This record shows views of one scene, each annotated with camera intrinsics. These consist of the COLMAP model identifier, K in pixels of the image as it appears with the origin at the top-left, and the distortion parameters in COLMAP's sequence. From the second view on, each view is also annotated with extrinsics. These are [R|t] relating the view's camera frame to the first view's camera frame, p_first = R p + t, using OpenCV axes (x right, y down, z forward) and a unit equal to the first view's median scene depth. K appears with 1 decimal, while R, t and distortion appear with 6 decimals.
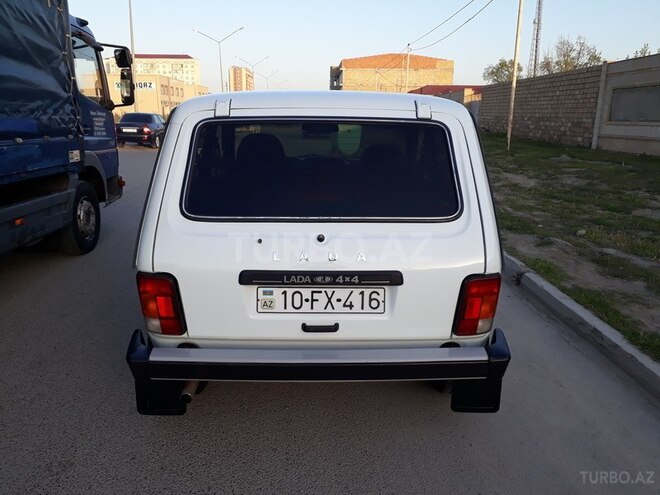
lens RADIAL K [[525.4, 0, 329.9], [0, 525.4, 250.1], [0, 0, 1]] dist [0.075497, -0.087340]
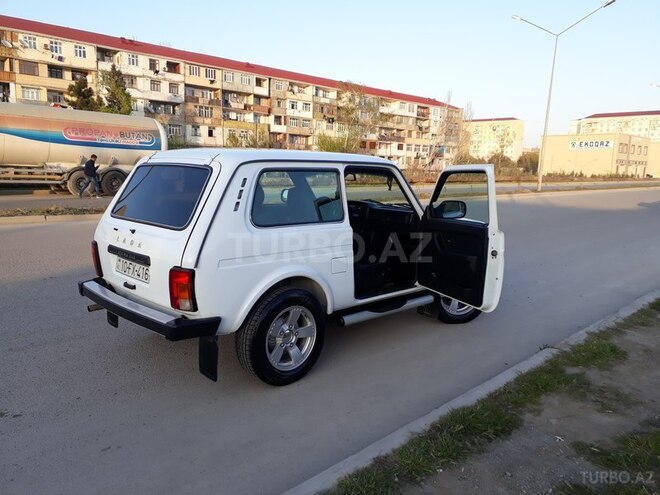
lens RADIAL K [[525.4, 0, 333.3], [0, 525.4, 247.7], [0, 0, 1]] dist [0.075497, -0.087340]
pose [[0.688493, 0.121321, -0.715024, 1.593865], [-0.199206, 0.979623, -0.025598, -0.054204], [0.697348, 0.160061, 0.698631, 0.261636]]
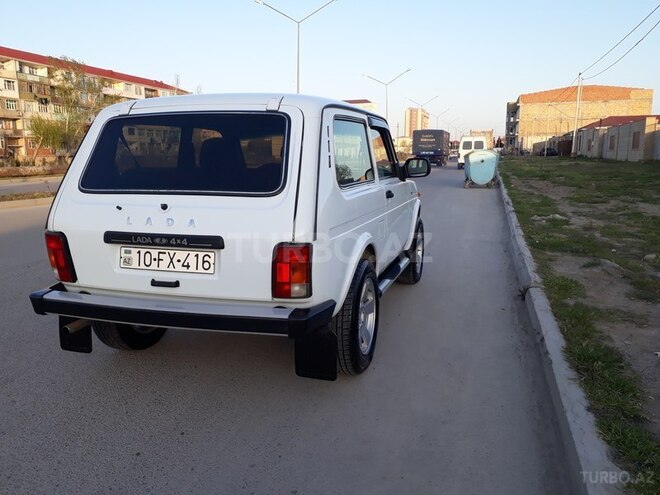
lens RADIAL K [[525.4, 0, 332.8], [0, 525.4, 244.6], [0, 0, 1]] dist [0.075497, -0.087340]
pose [[0.950777, 0.036651, -0.307700, 0.704119], [-0.061179, 0.995638, -0.070446, 0.120661], [0.303776, 0.085803, 0.948872, -0.025752]]
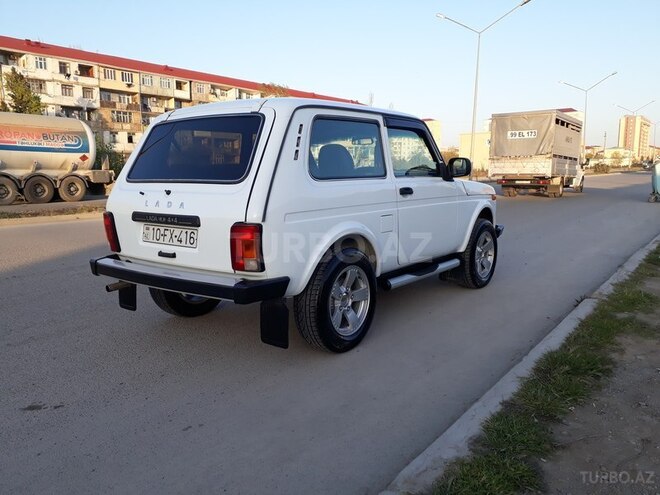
lens RADIAL K [[525.4, 0, 335.3], [0, 525.4, 246.8], [0, 0, 1]] dist [0.075497, -0.087340]
pose [[0.786462, 0.072350, -0.613387, 1.249811], [-0.136441, 0.988932, -0.058294, 0.147350], [0.602380, 0.129537, 0.787628, 0.117469]]
